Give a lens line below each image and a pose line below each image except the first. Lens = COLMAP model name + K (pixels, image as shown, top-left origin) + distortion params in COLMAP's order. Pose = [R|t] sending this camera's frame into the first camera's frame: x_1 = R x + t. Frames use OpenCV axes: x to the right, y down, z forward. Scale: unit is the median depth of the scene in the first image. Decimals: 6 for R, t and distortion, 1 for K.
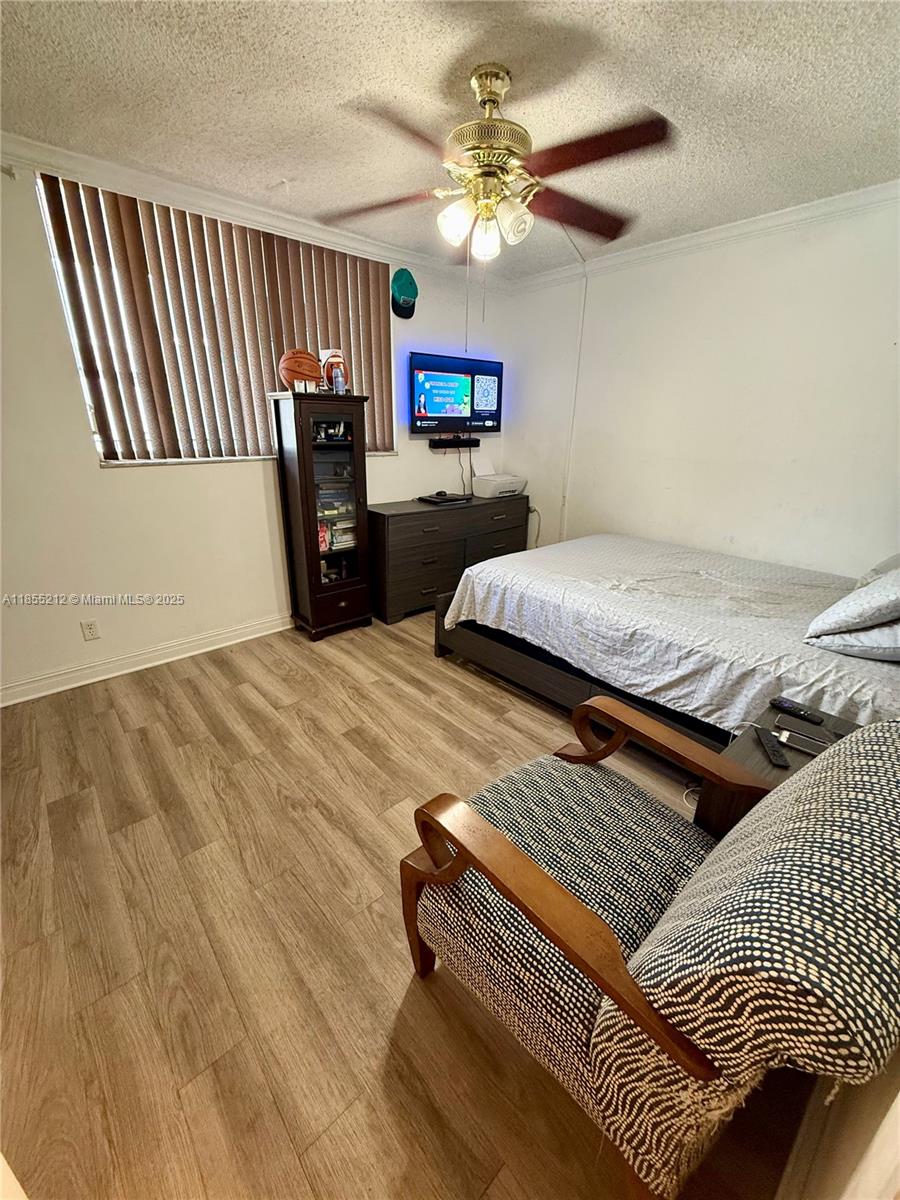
lens RADIAL K [[478.8, 0, 450.6], [0, 478.8, 598.1], [0, 0, 1]] dist [0.000551, -0.000246]
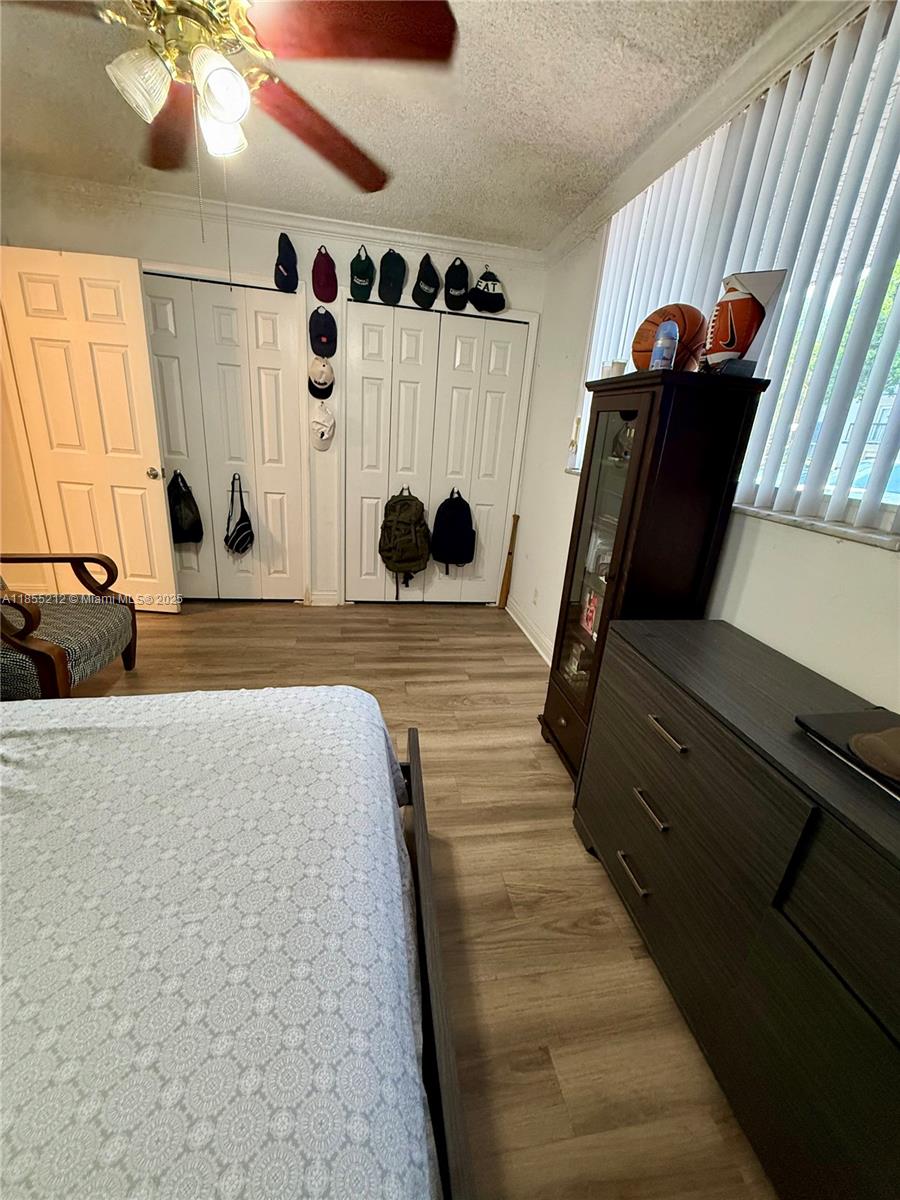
lens RADIAL K [[478.8, 0, 452.4], [0, 478.8, 597.5], [0, 0, 1]] dist [0.000551, -0.000246]
pose [[-0.524002, 0.236126, -0.818331, 0.428520], [-0.370226, 0.802136, 0.468520, -0.473724], [0.767043, 0.548472, -0.332901, 1.341069]]
